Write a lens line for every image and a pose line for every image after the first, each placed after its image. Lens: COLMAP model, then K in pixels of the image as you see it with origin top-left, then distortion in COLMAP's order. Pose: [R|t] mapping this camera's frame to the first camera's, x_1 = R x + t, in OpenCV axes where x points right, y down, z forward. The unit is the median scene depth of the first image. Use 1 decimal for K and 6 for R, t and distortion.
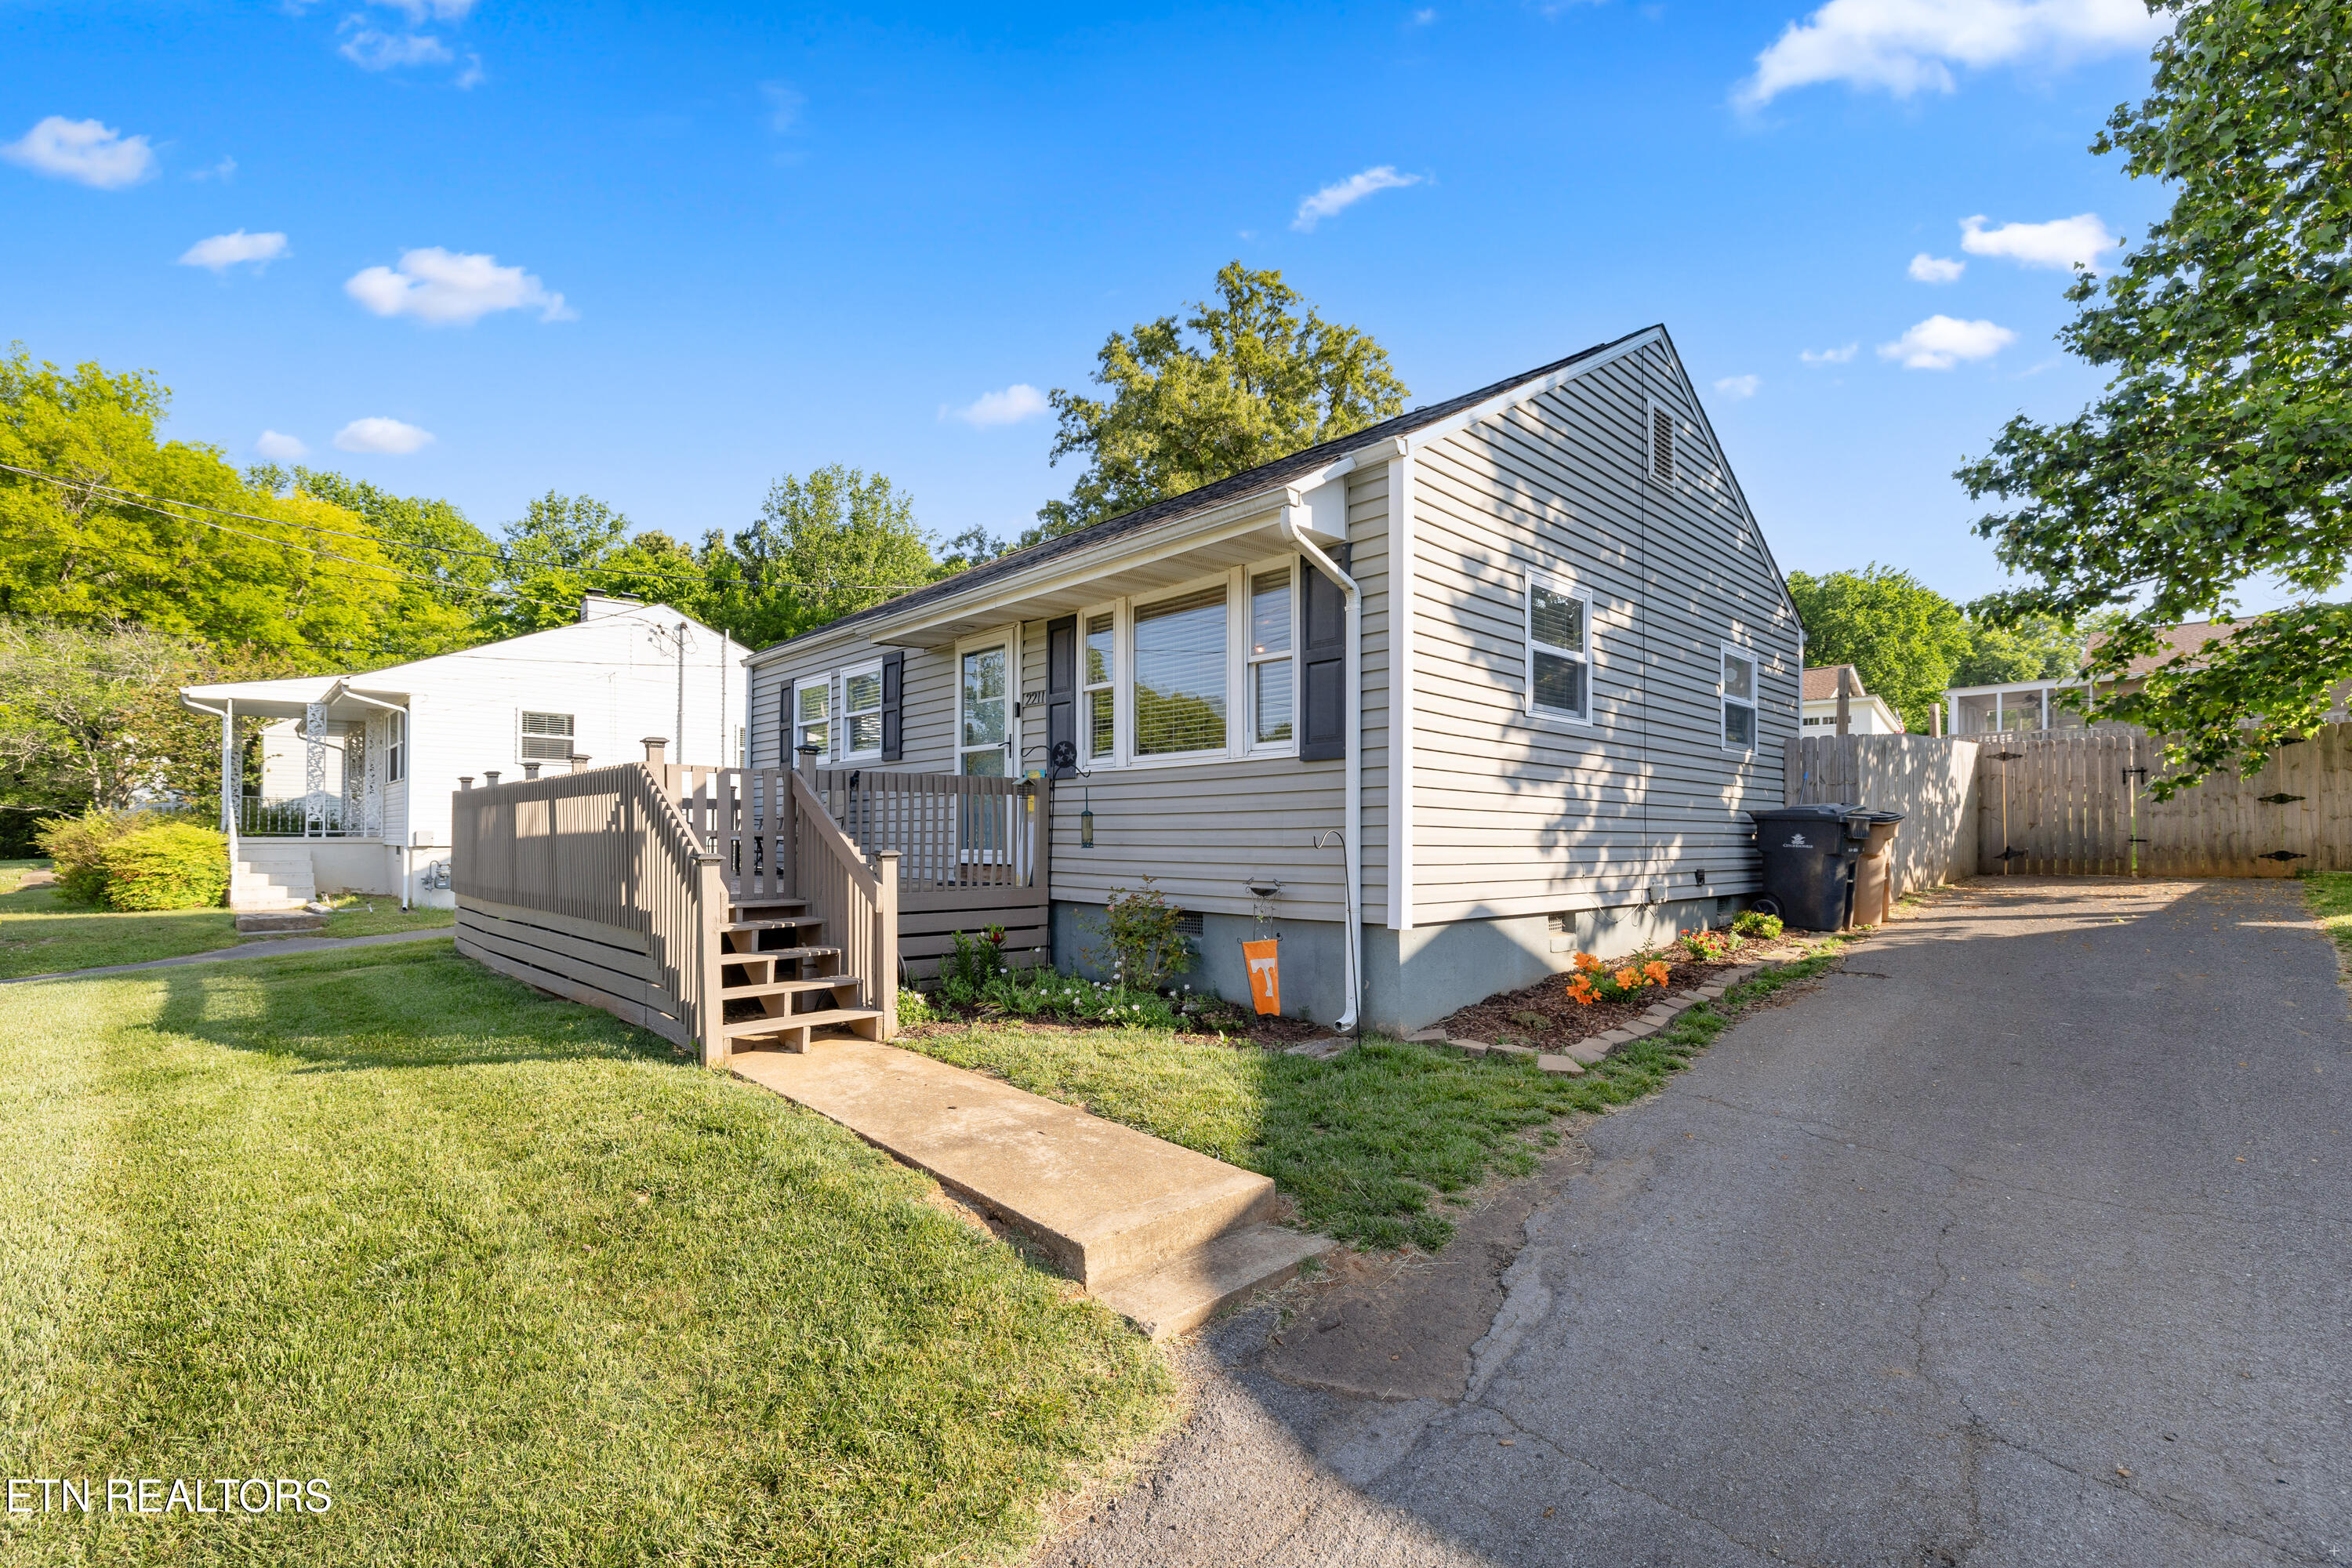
lens RADIAL K [[1020.6, 0, 1178.6], [0, 1020.6, 836.4], [0, 0, 1]] dist [-0.000274, -0.000682]
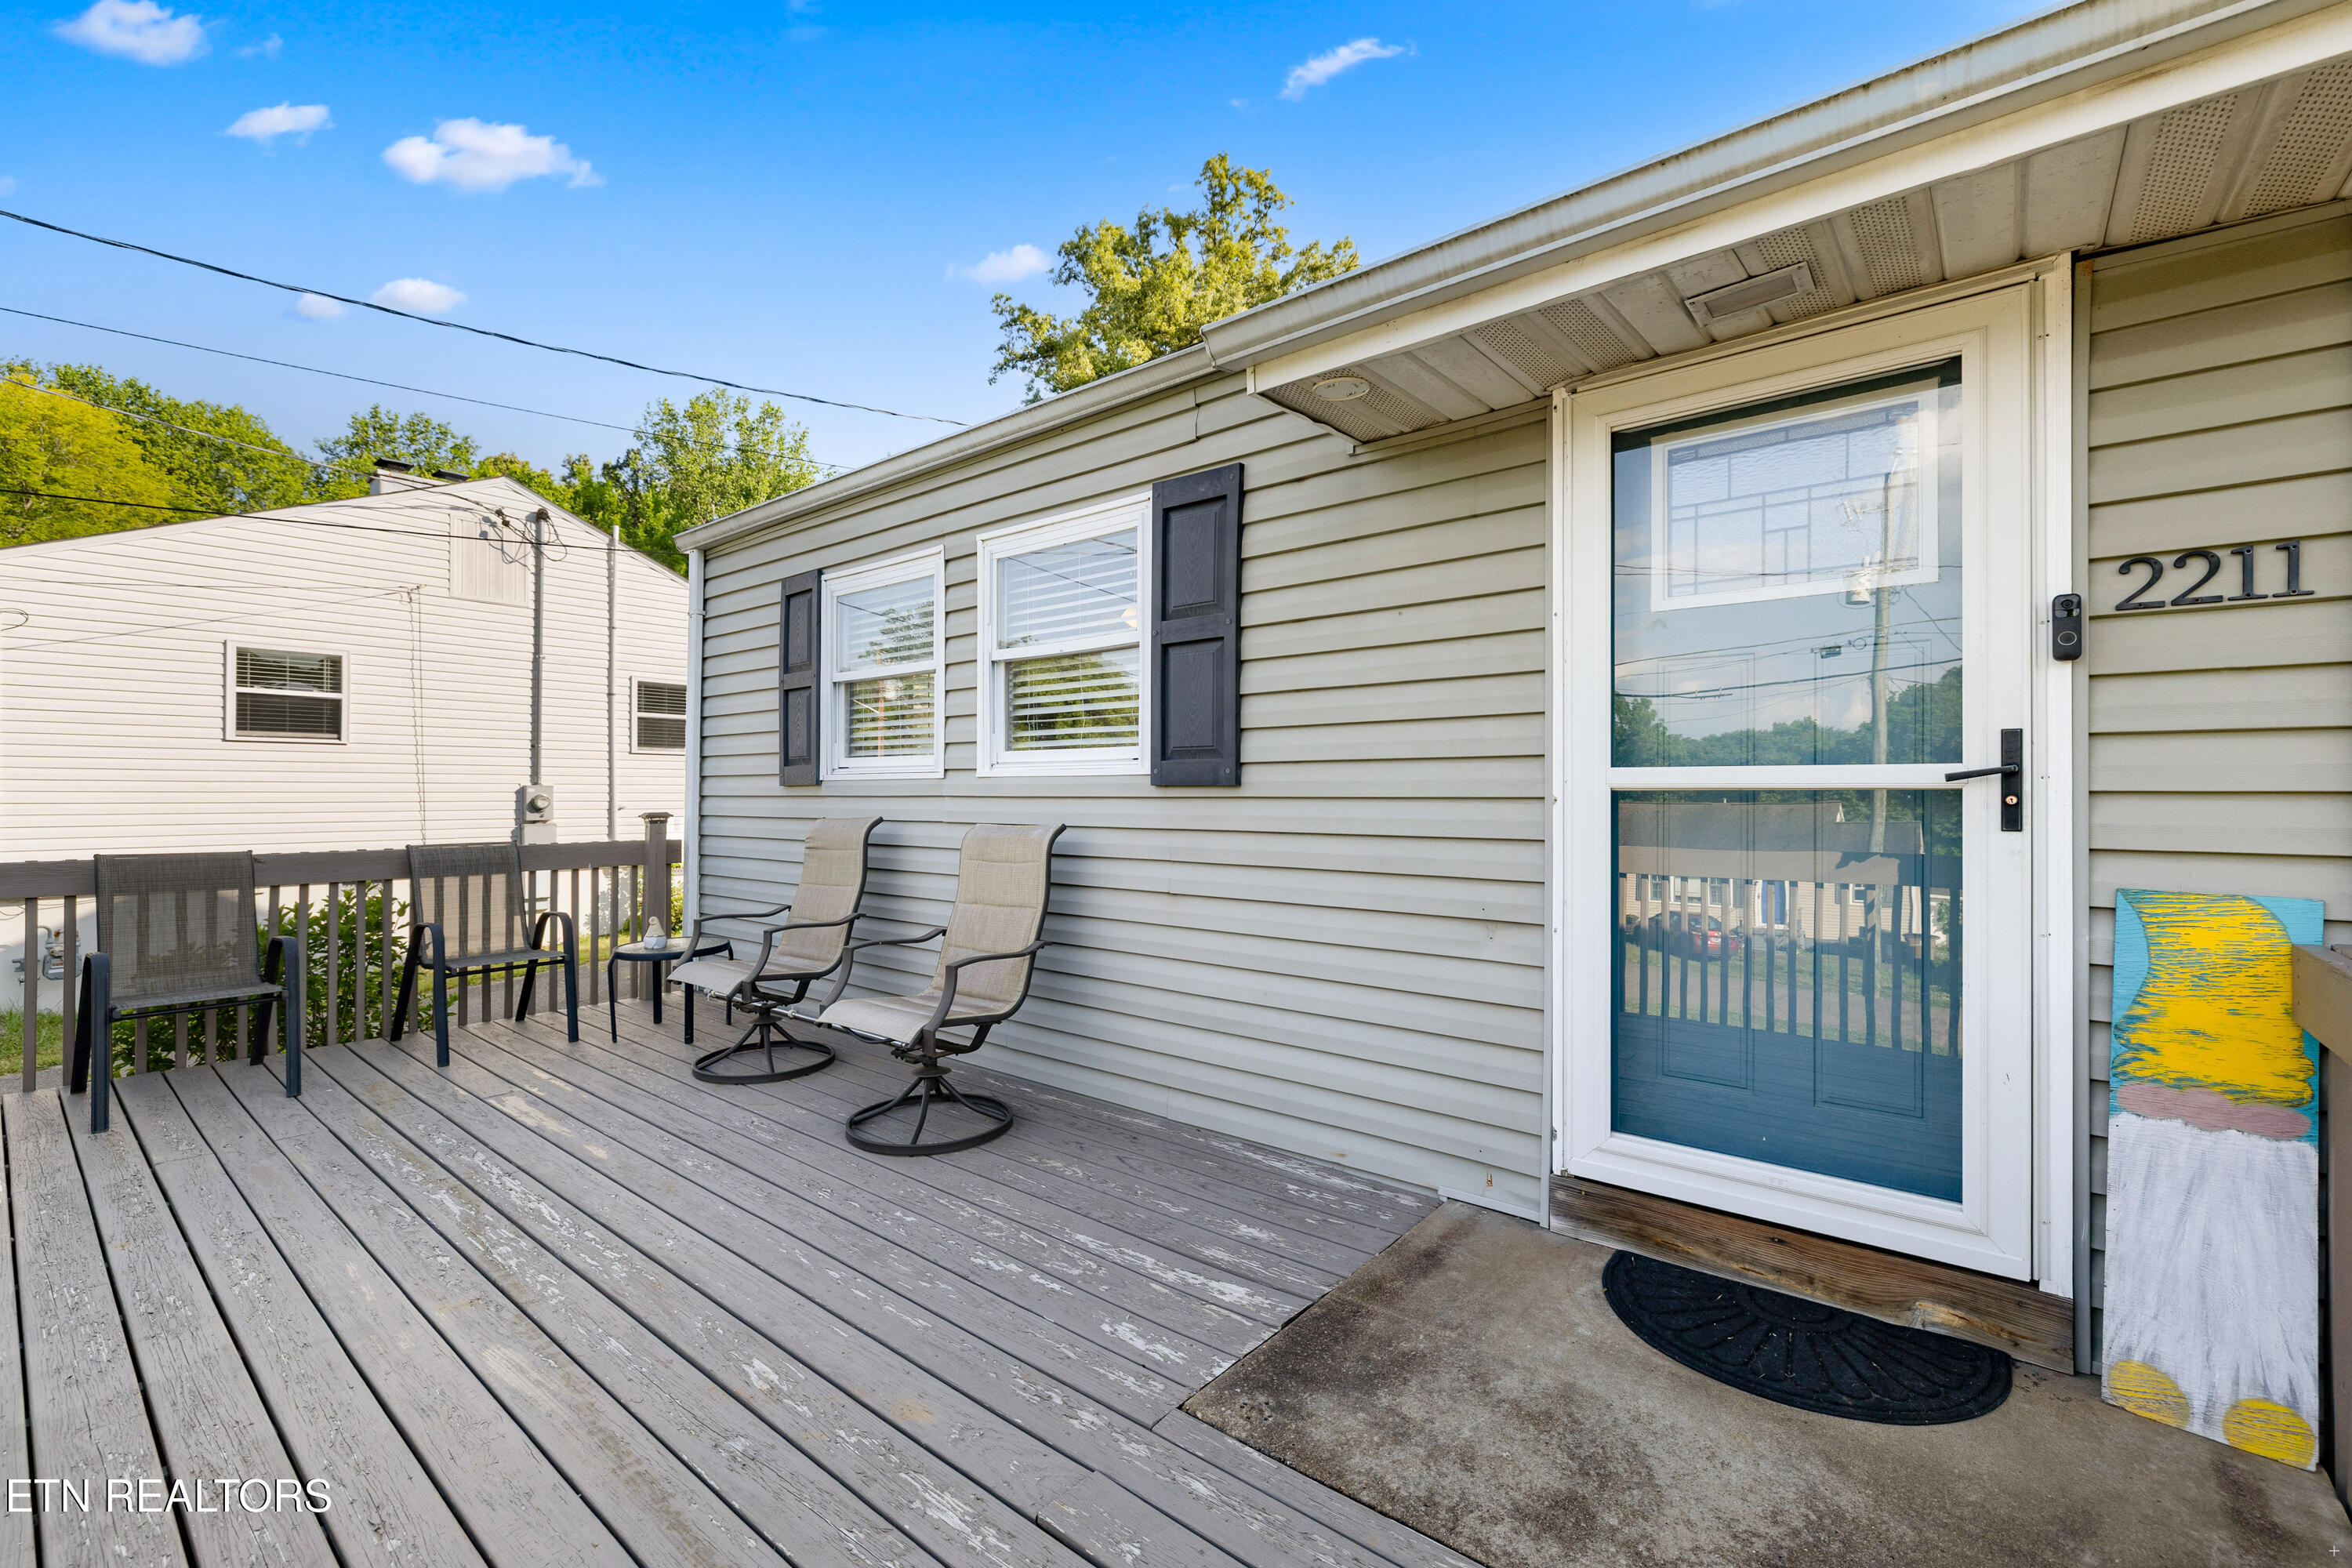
lens RADIAL K [[995.8, 0, 1176.0], [0, 995.8, 784.0], [0, 0, 1]] dist [-0.009208, 0.000550]
pose [[0.992871, 0.000188, 0.119190, -0.265964], [0.000777, 0.999967, -0.008054, -0.058764], [-0.119187, 0.008089, 0.992839, 0.544092]]
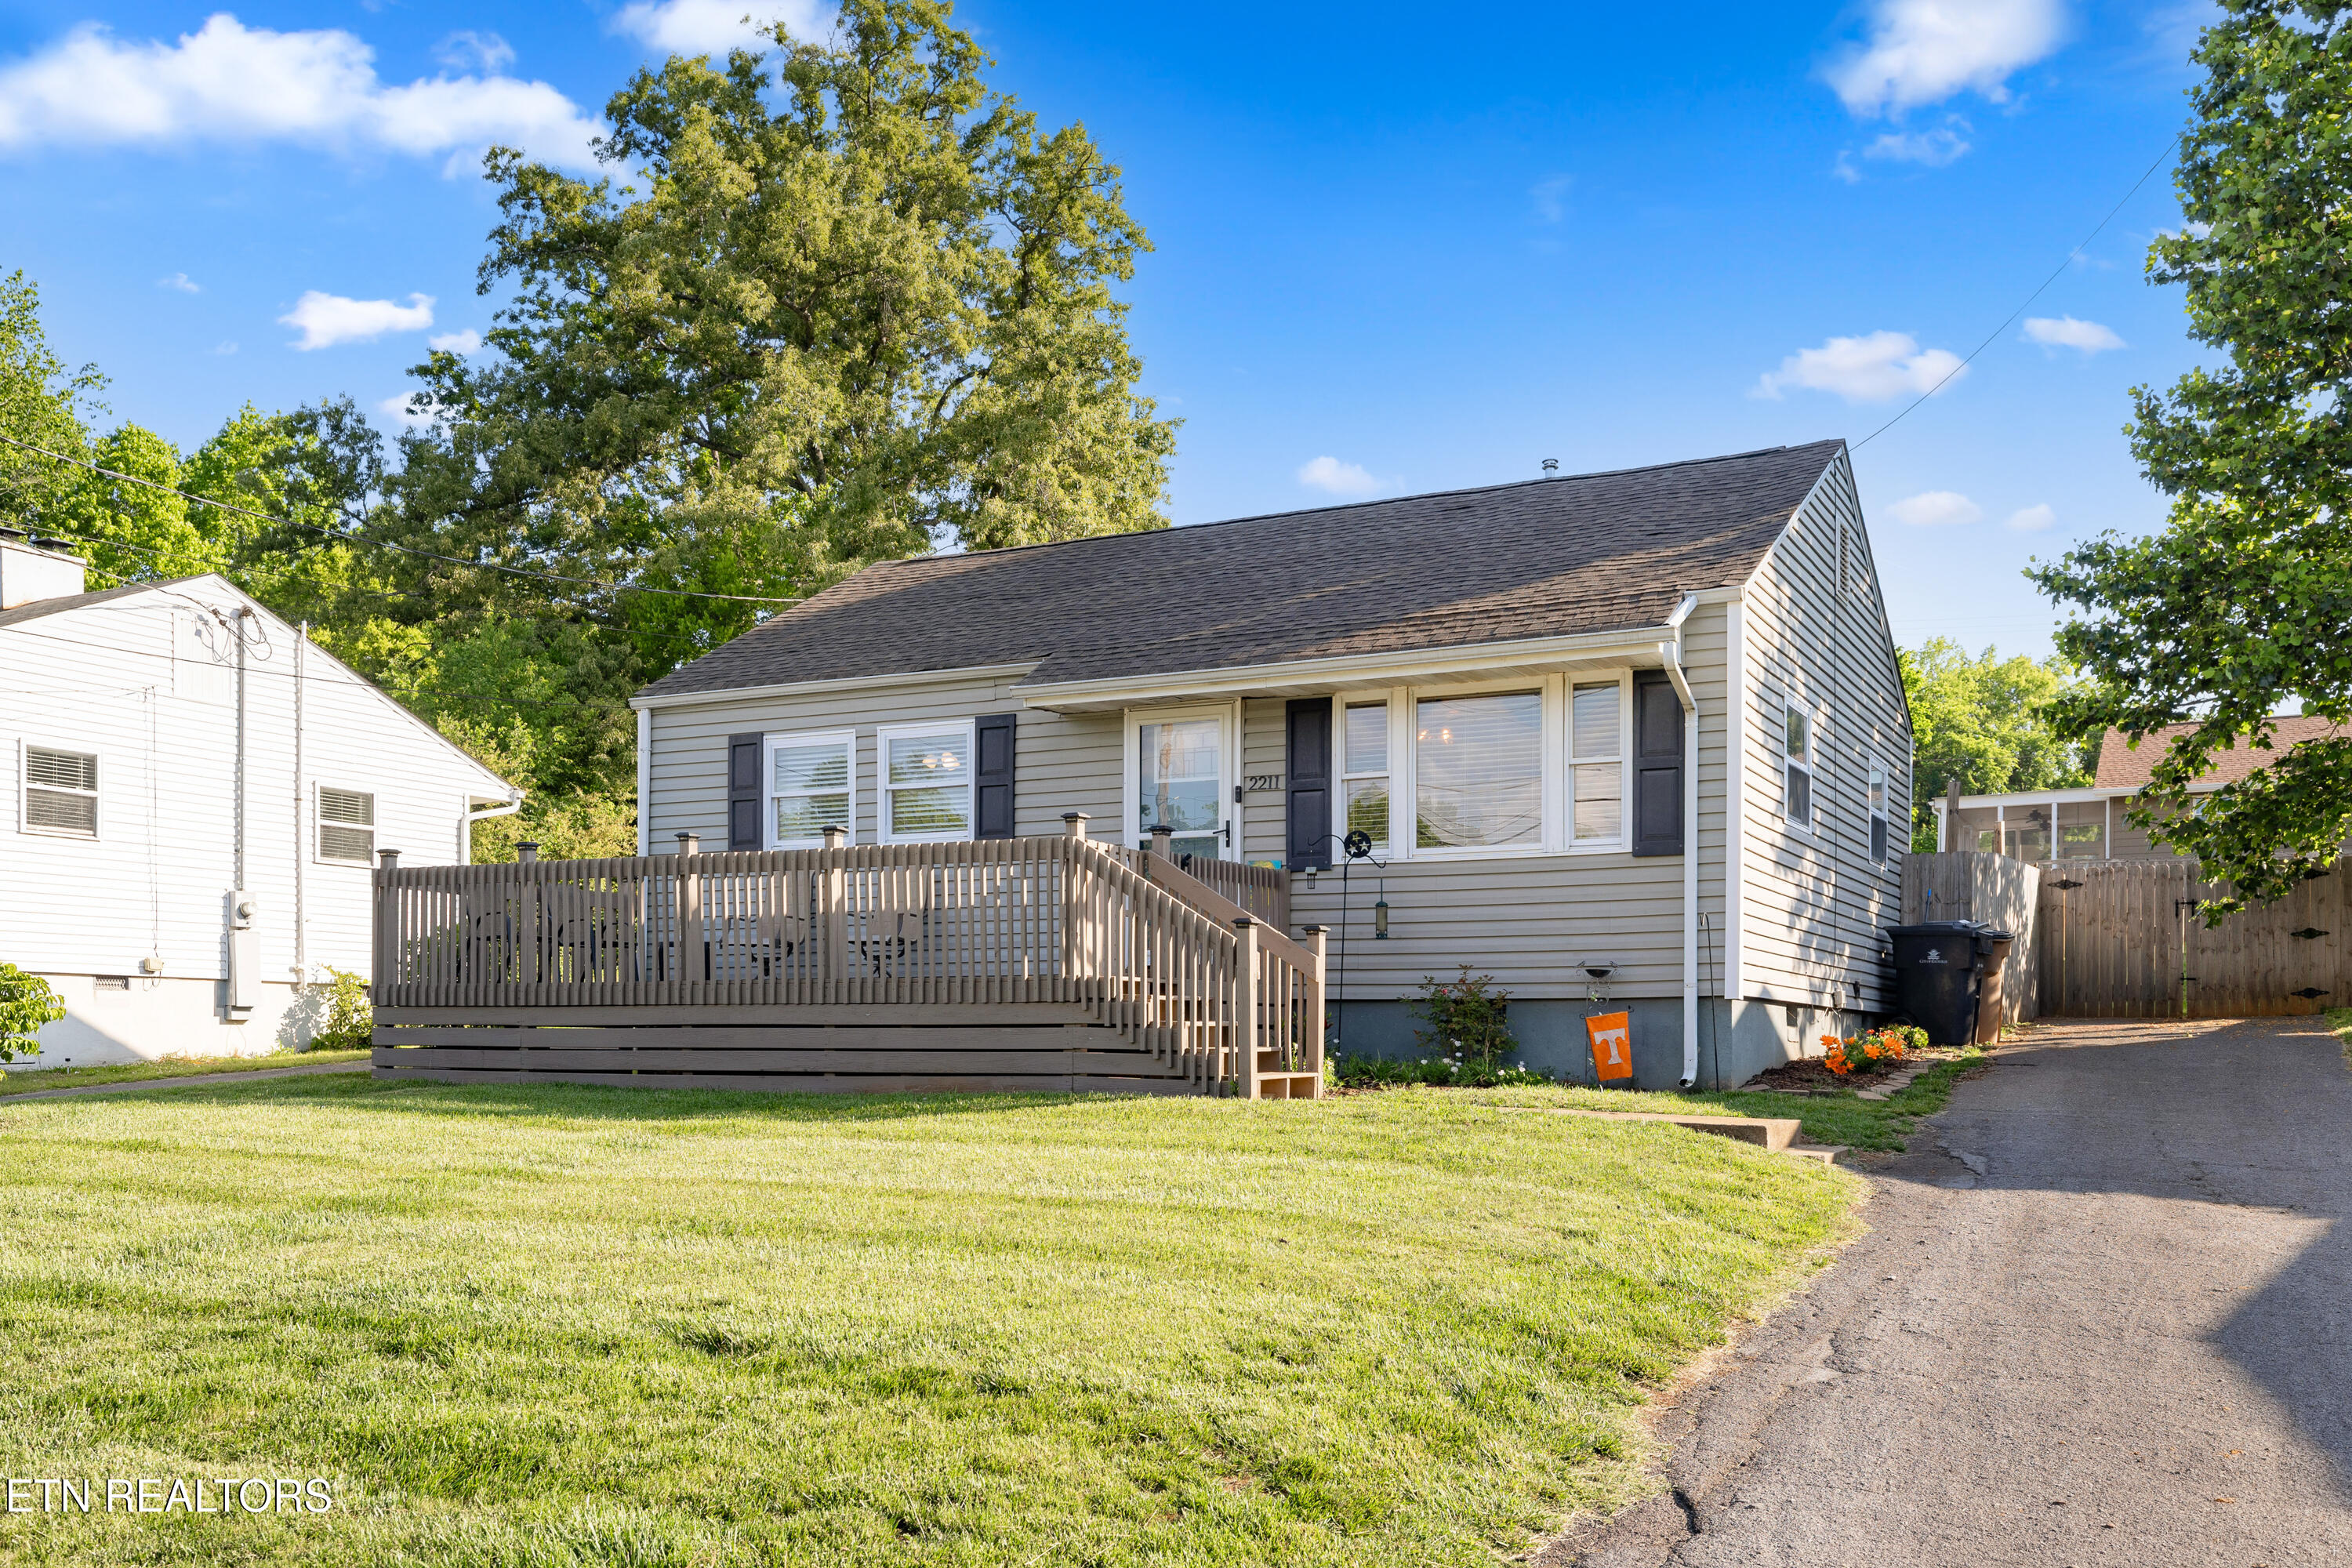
lens RADIAL K [[2134.9, 0, 1168.5], [0, 2134.9, 1076.9], [0, 0, 1]] dist [0.001982, 0.011922]
pose [[0.944728, -0.002849, 0.327844, -0.576193], [-0.001783, 0.999903, 0.013827, 0.069812], [-0.327851, -0.013647, 0.944631, -0.534992]]
